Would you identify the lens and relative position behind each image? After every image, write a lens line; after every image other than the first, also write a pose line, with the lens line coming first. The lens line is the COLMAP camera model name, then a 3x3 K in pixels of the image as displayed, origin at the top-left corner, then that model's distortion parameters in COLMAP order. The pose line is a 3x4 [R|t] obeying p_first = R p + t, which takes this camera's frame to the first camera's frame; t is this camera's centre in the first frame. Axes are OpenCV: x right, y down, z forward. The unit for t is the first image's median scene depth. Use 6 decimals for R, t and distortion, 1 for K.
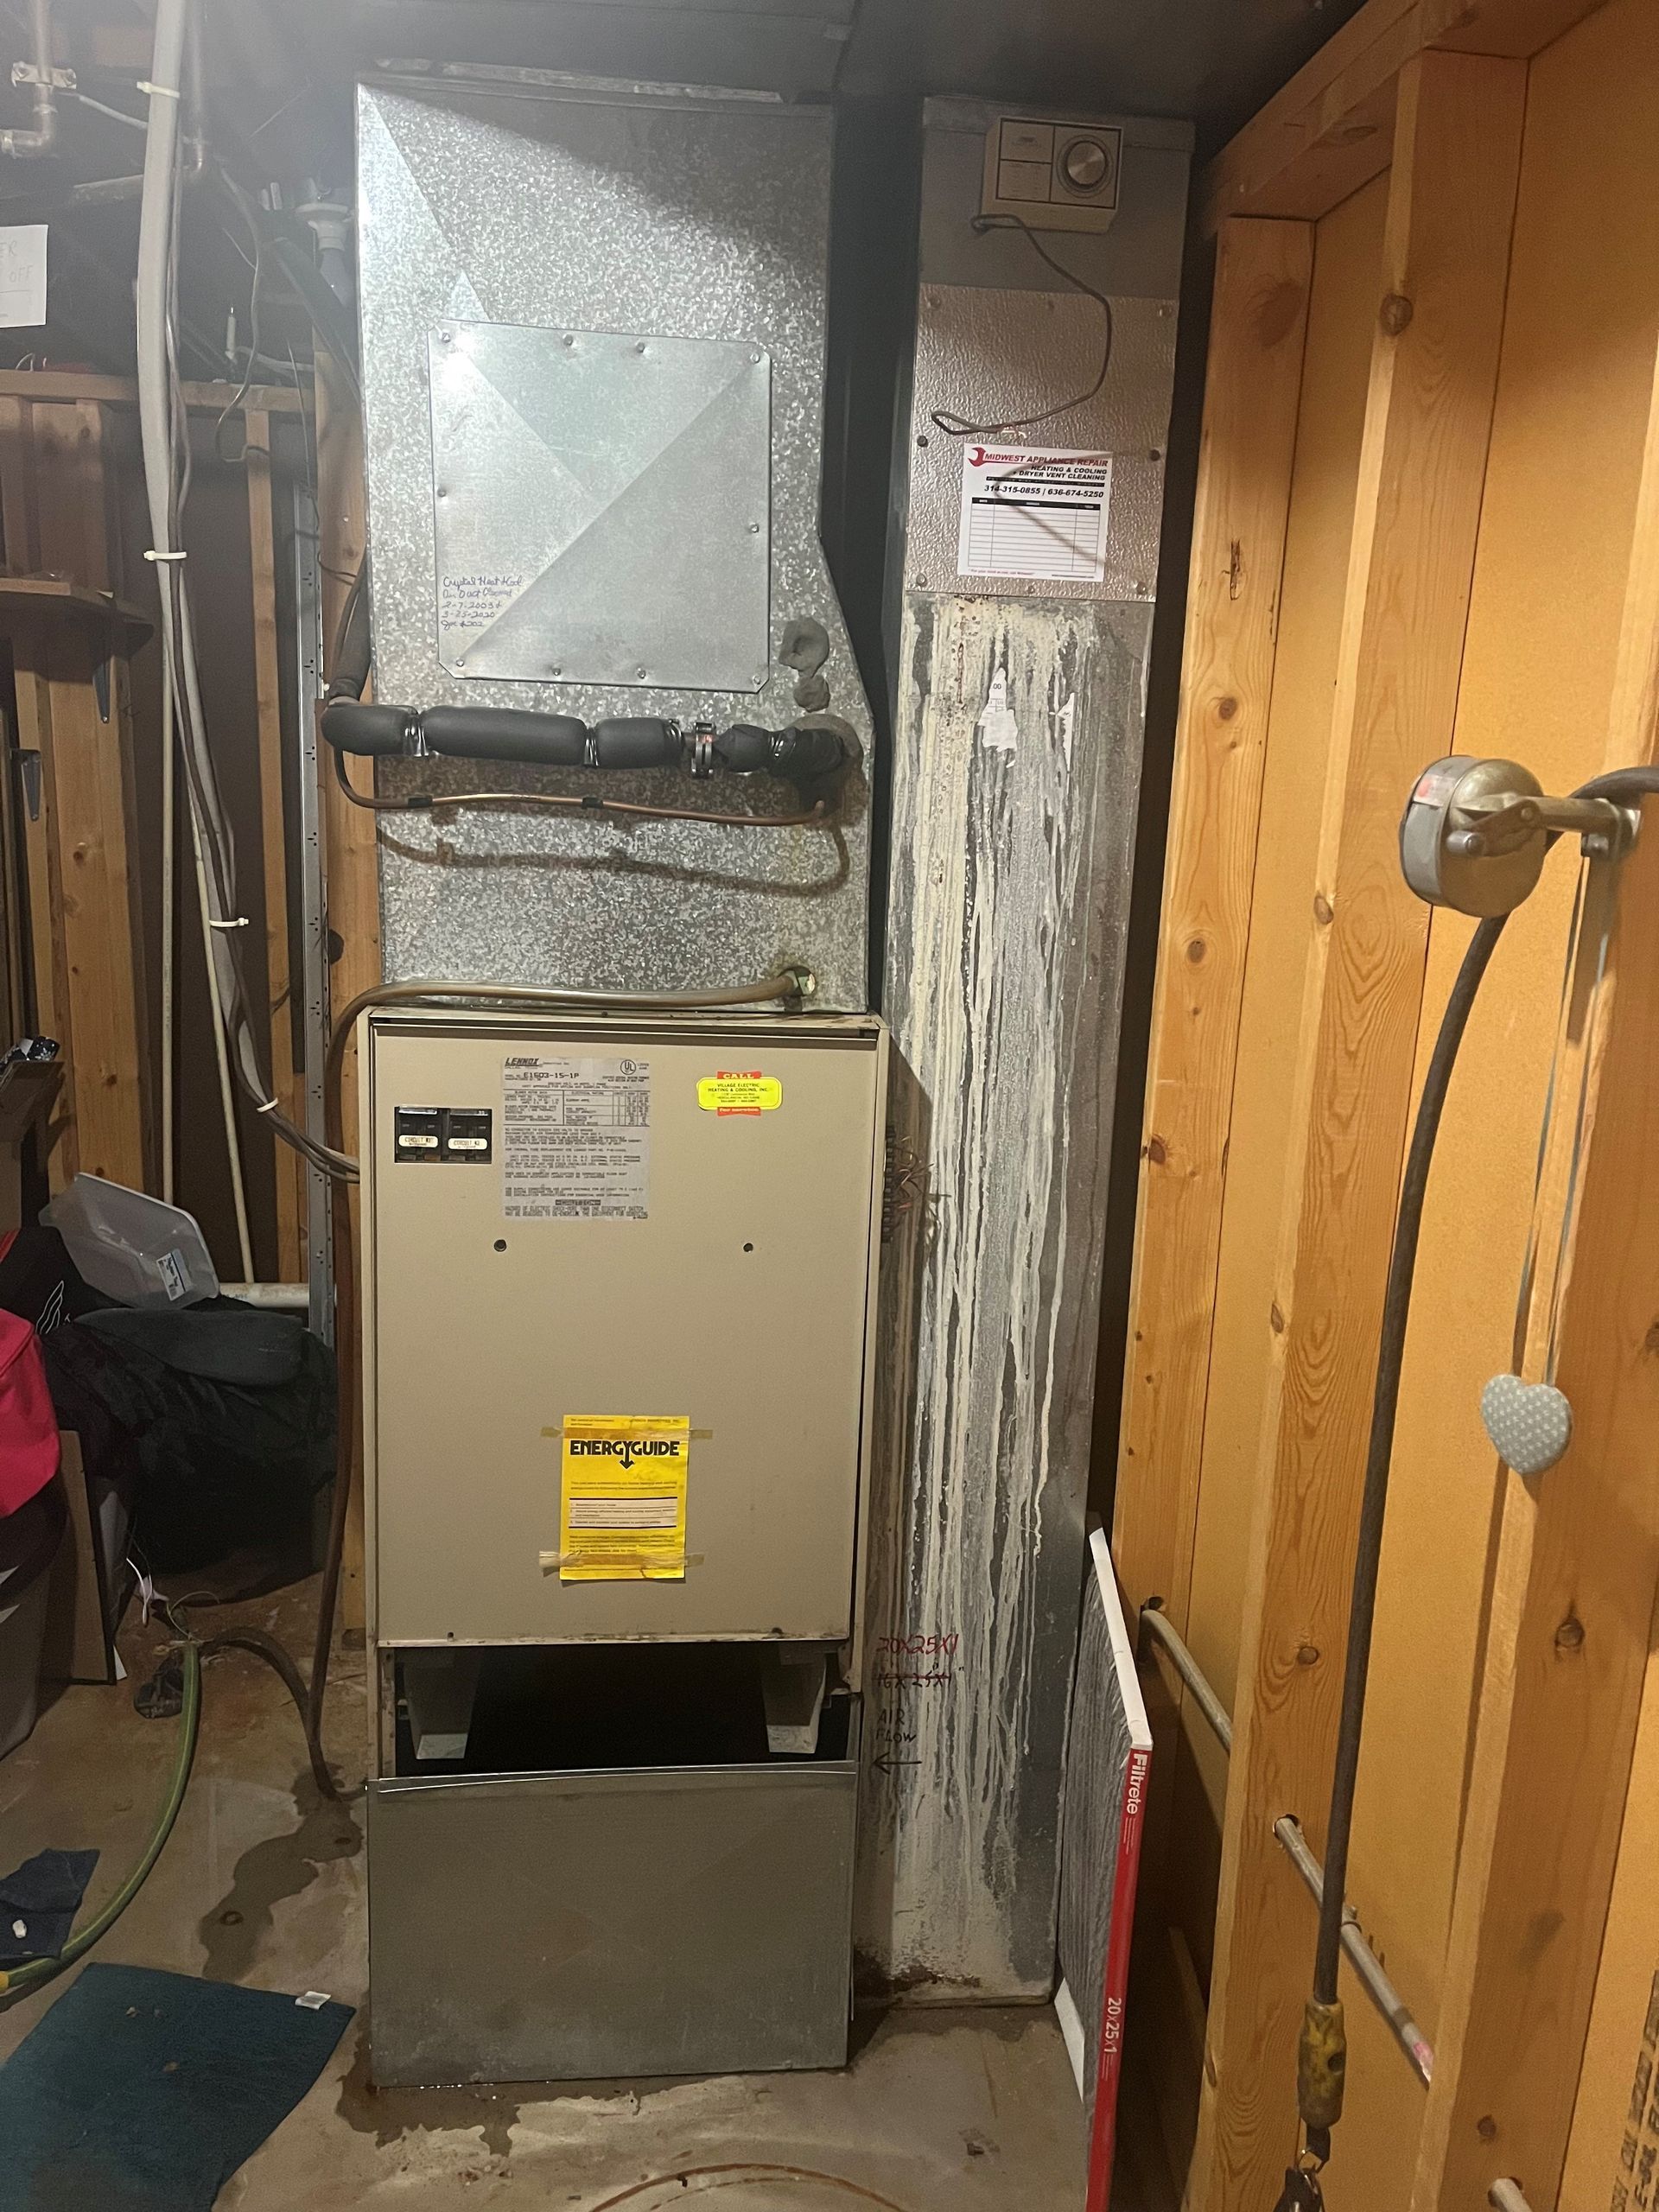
lens RADIAL K [[1706.6, 0, 910.7], [0, 1706.6, 1150.3], [0, 0, 1]] dist [0.058828, -0.085929]
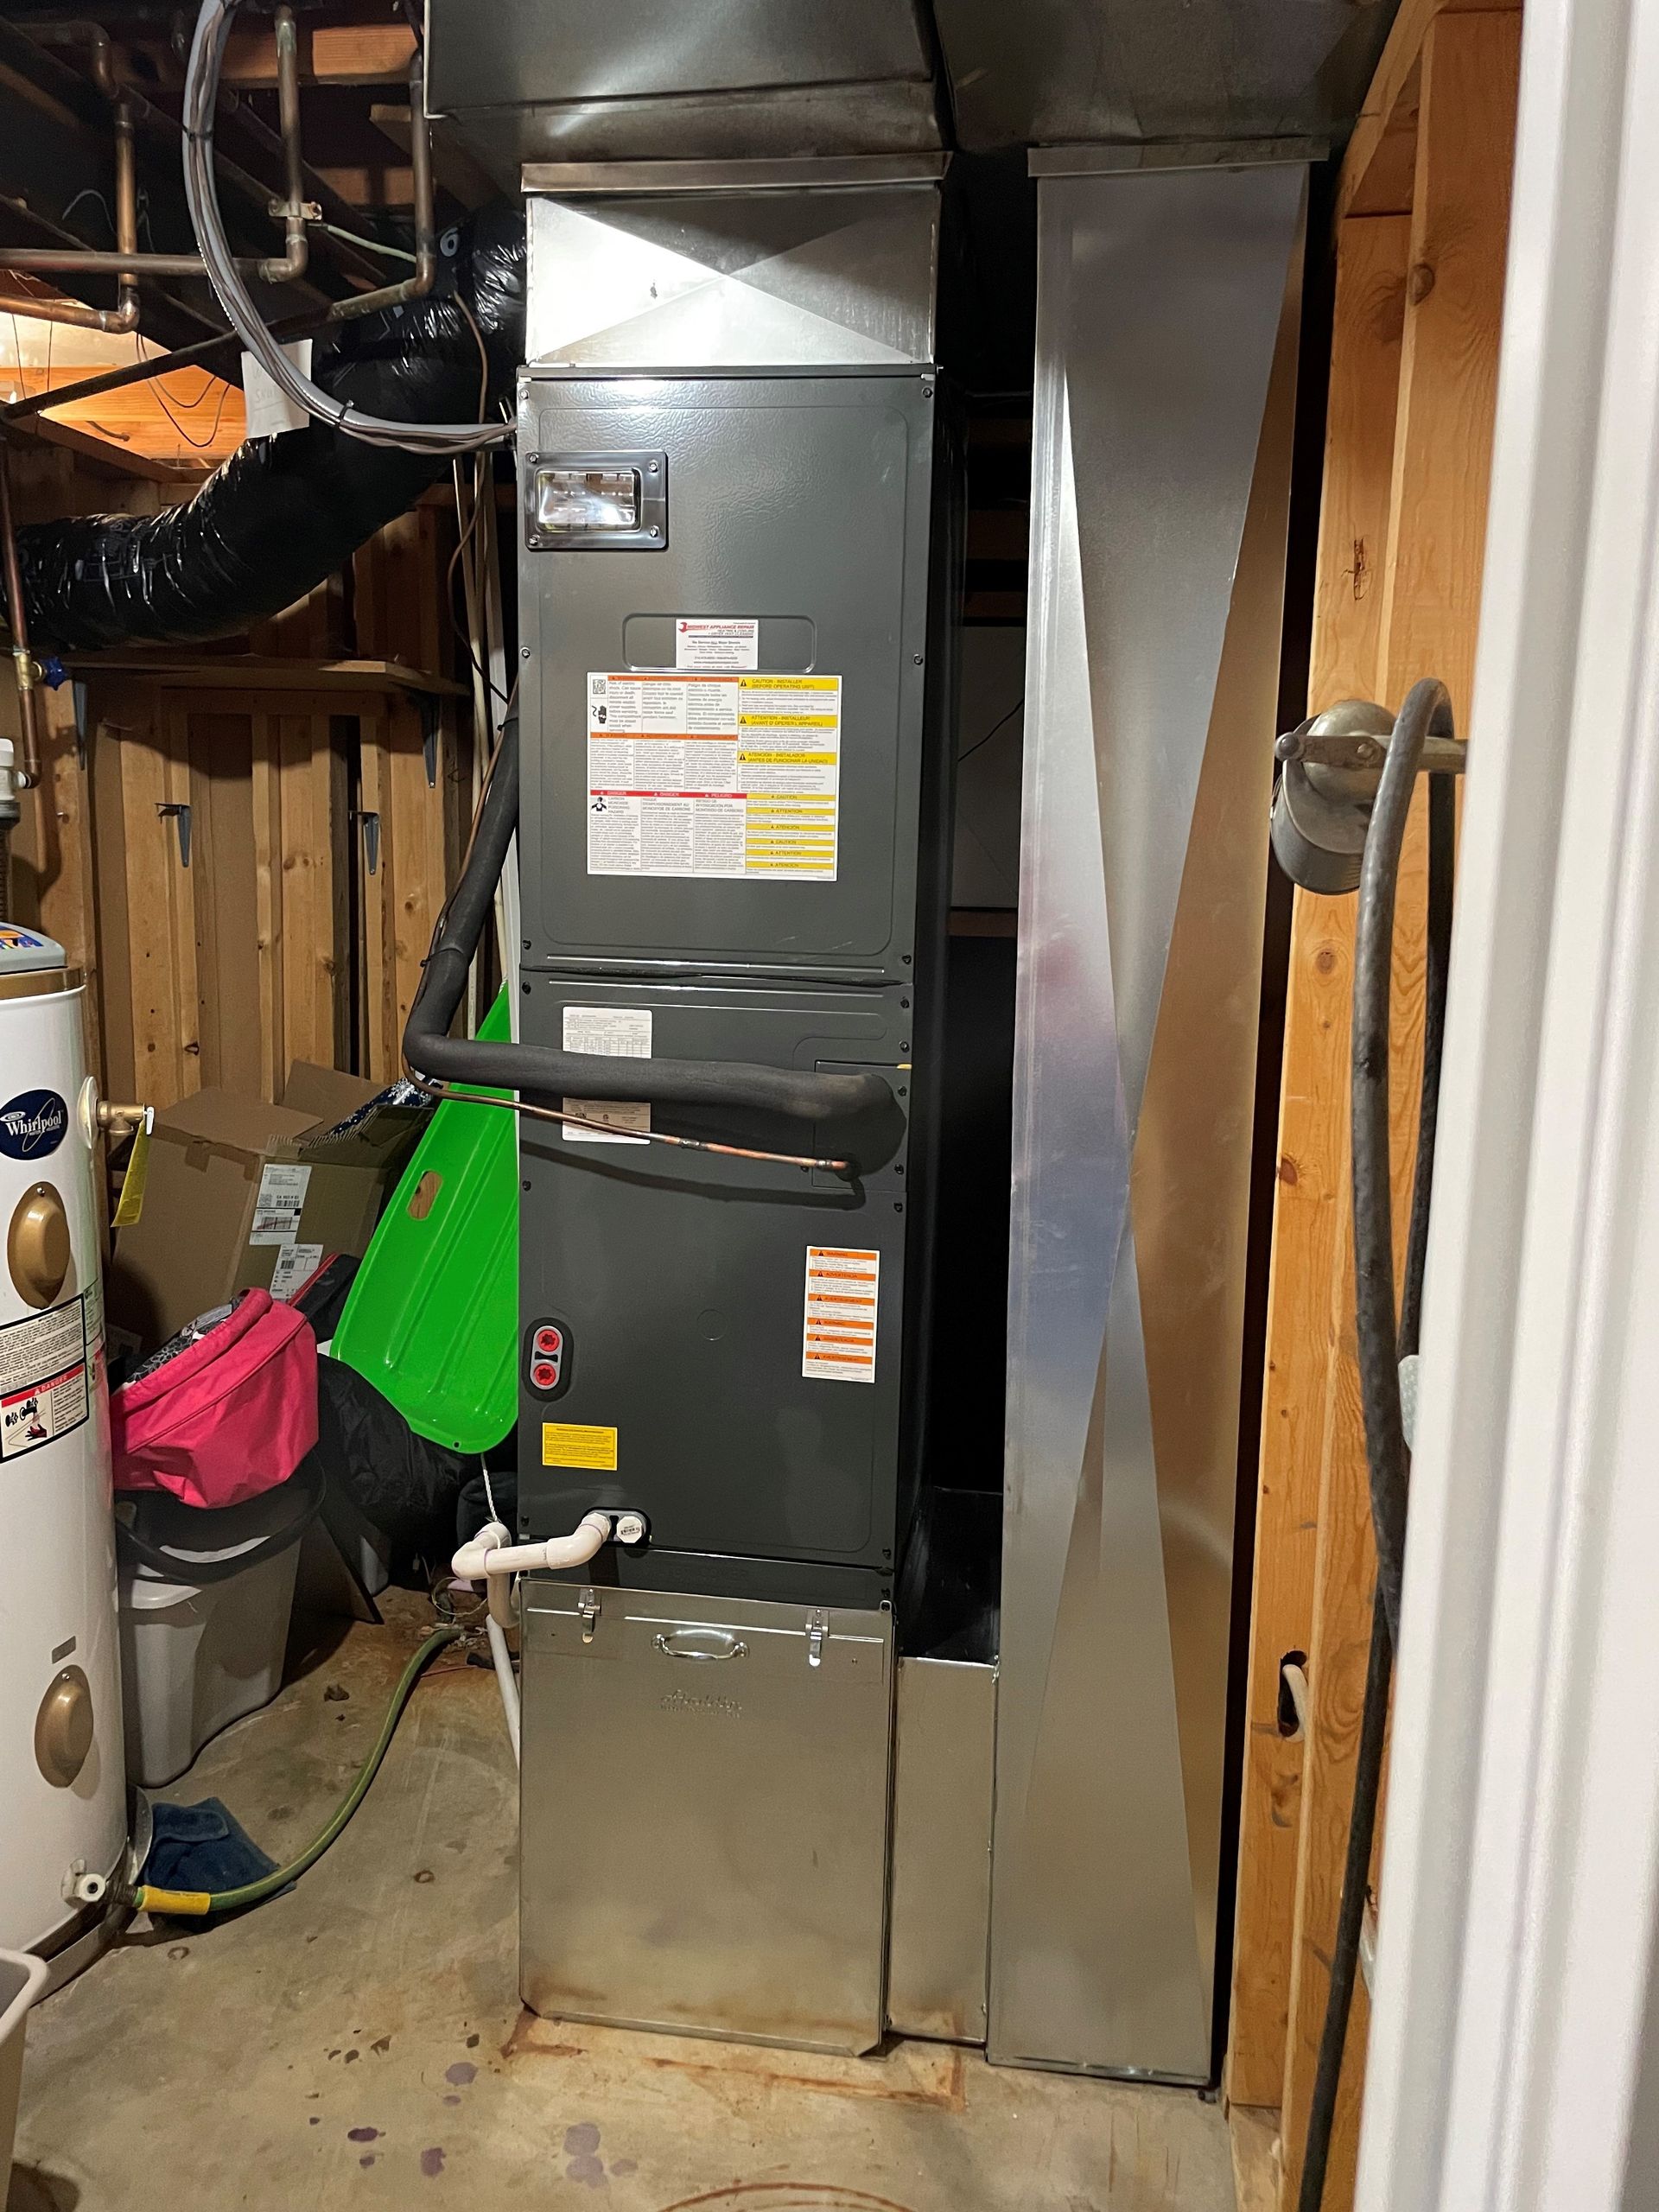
lens RADIAL K [[1706.6, 0, 832.4], [0, 1706.6, 1104.0], [0, 0, 1]] dist [0.058828, -0.085929]
pose [[0.965687, 0.020697, -0.258883, 0.148989], [-0.037950, 0.997365, -0.061824, 0.032799], [0.256921, 0.069528, 0.963928, 0.007186]]
